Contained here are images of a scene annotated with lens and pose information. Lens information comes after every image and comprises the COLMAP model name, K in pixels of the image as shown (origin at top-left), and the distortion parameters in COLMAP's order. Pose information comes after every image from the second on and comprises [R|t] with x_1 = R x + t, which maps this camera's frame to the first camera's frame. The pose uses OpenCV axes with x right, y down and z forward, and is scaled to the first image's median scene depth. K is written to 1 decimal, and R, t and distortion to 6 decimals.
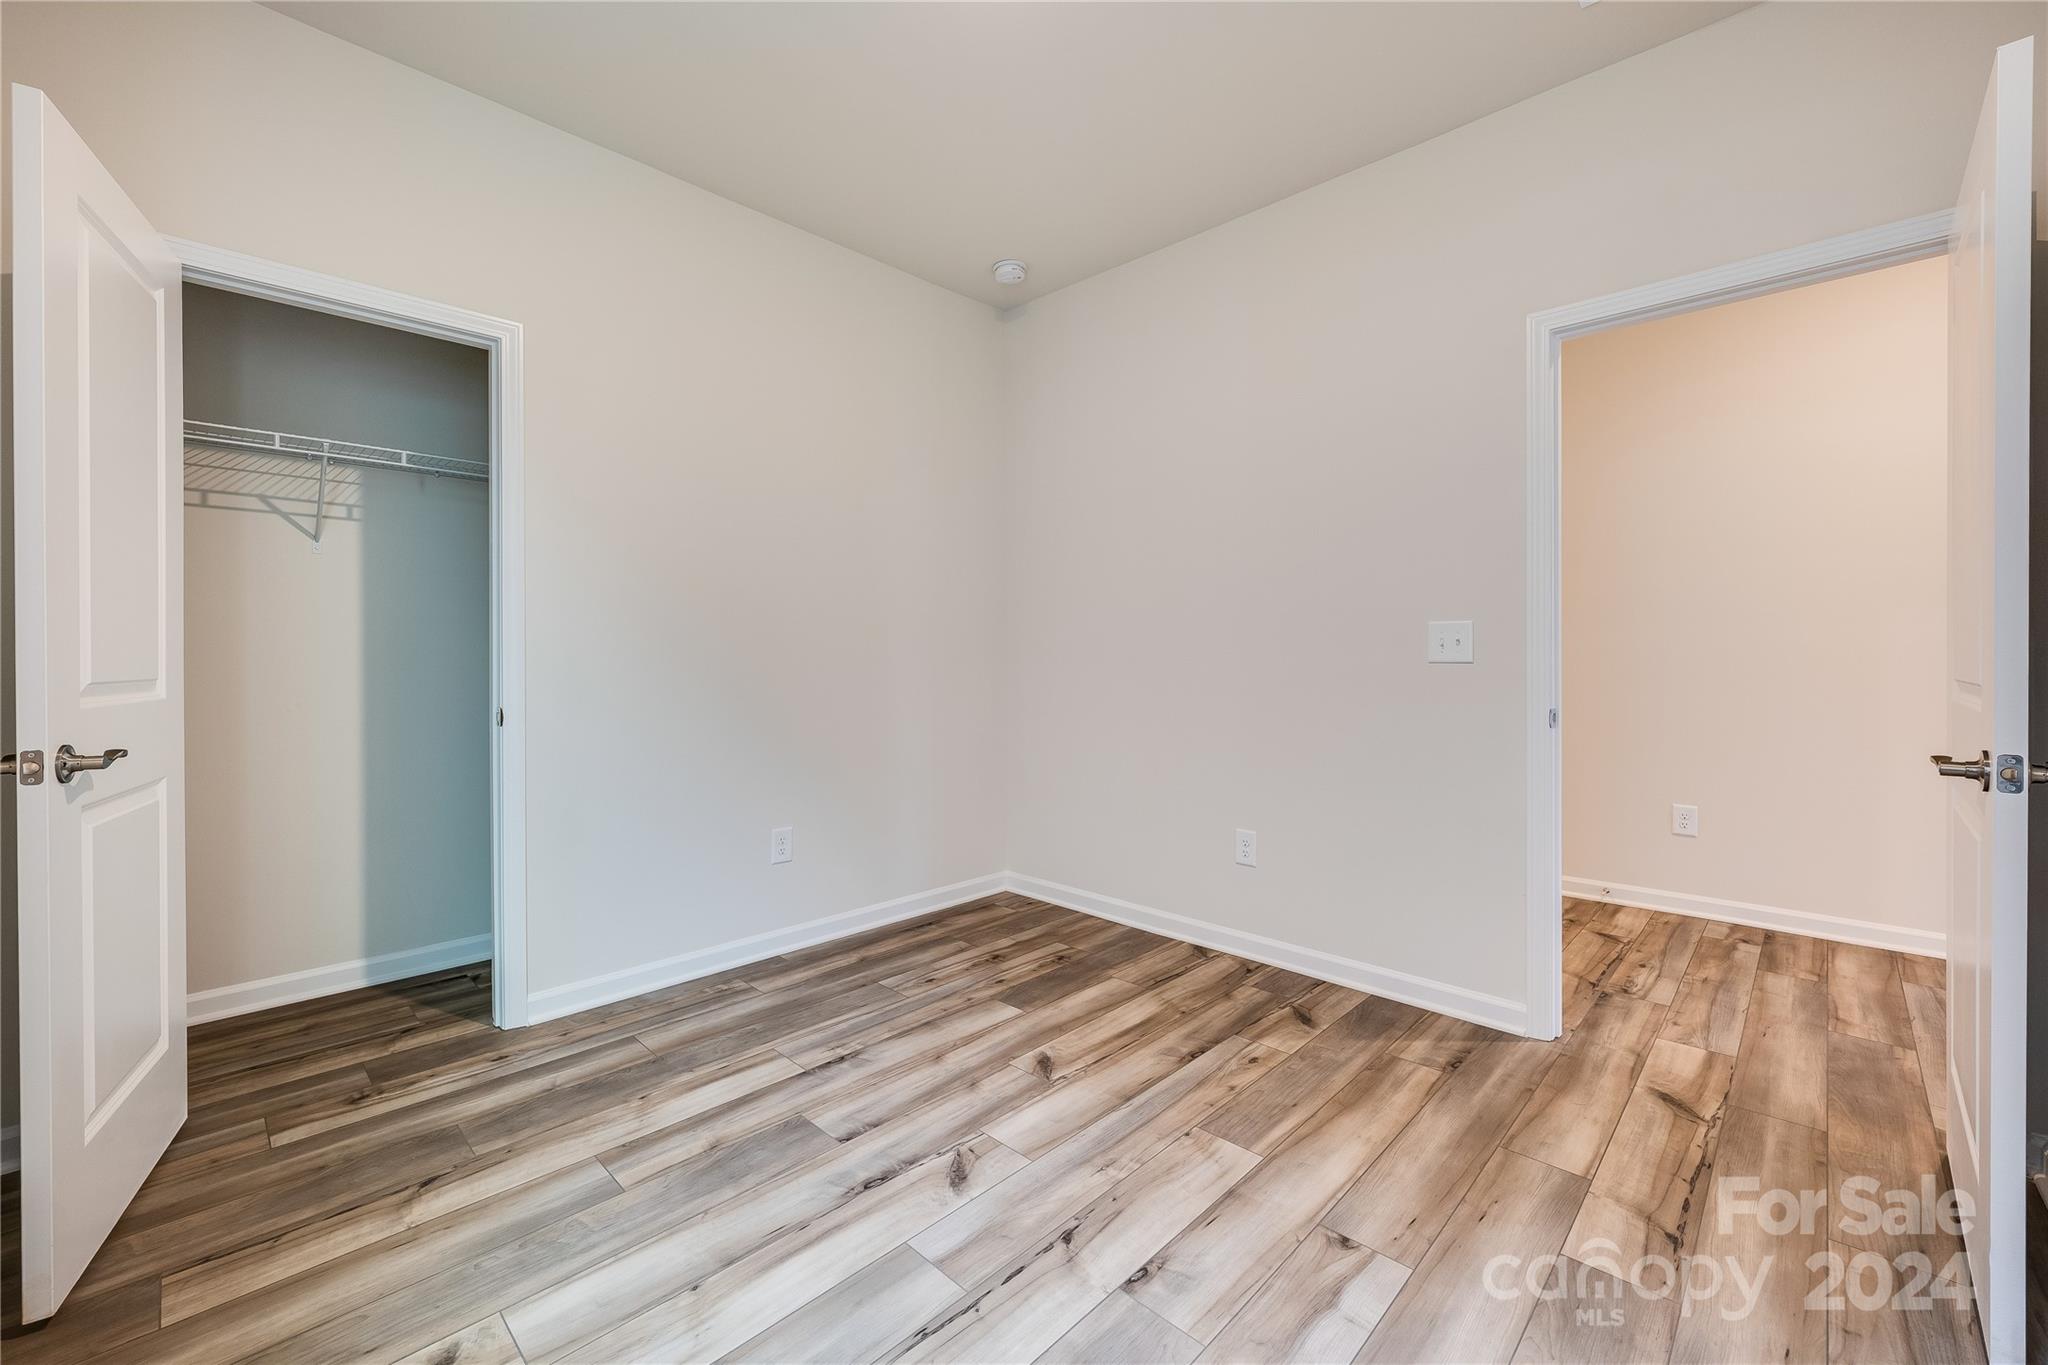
lens RADIAL K [[818.5, 0, 1014.9], [0, 818.5, 660.1], [0, 0, 1]] dist [-0.000353, -0.000120]
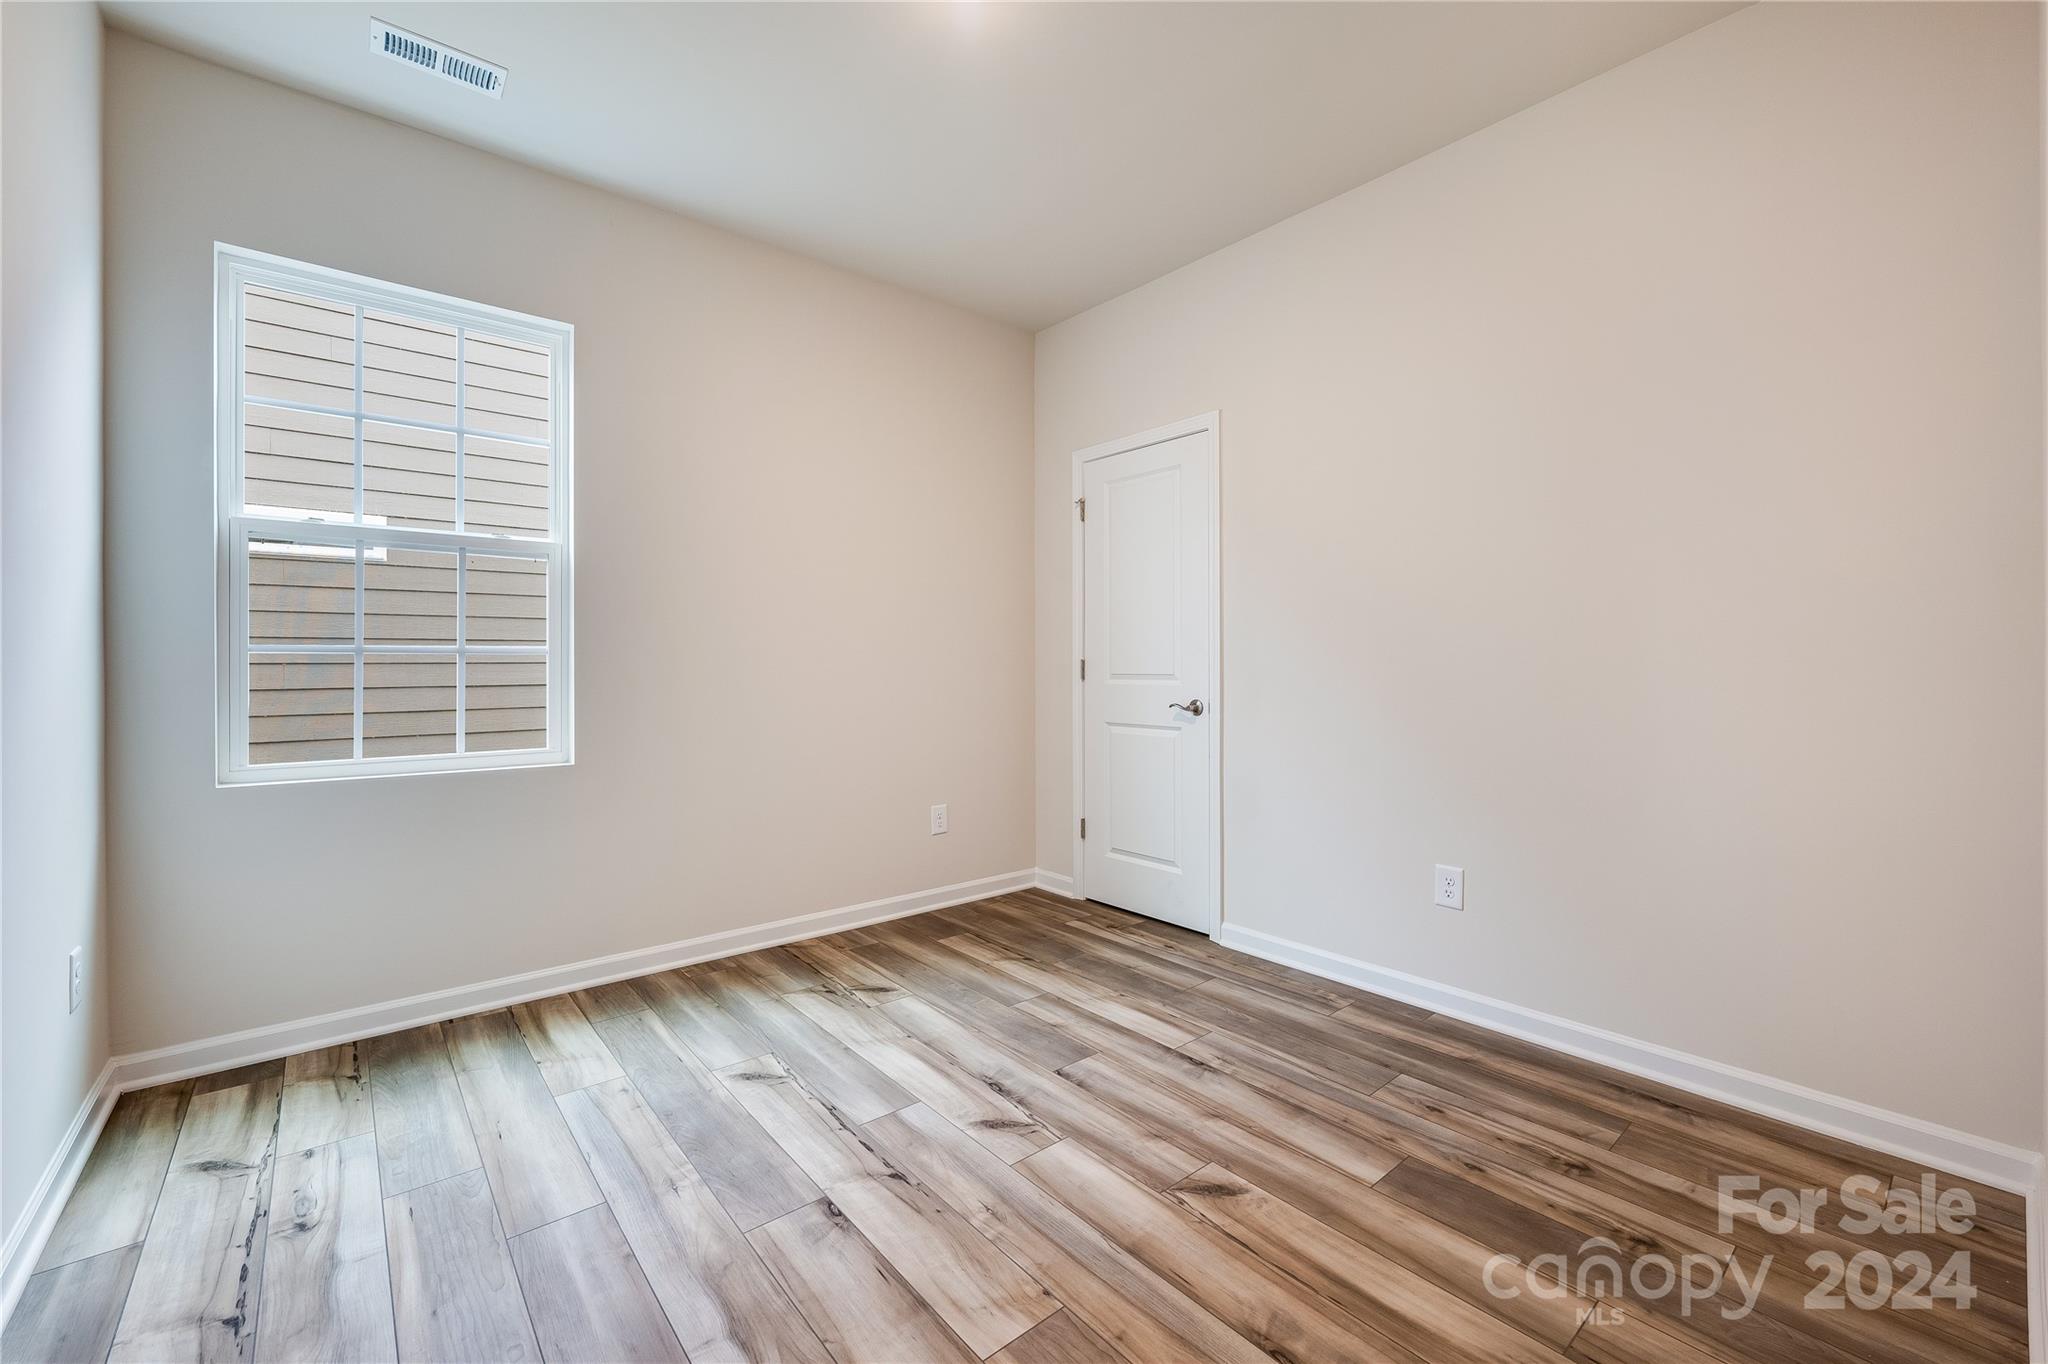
lens RADIAL K [[845.6, 0, 1017.1], [0, 845.6, 703.7], [0, 0, 1]] dist [-0.011712, 0.000085]
pose [[-0.102737, 0.046336, -0.993629, 0.931371], [-0.004222, 0.998885, 0.047017, 0.010232], [0.994700, 0.009025, -0.102426, 1.031305]]
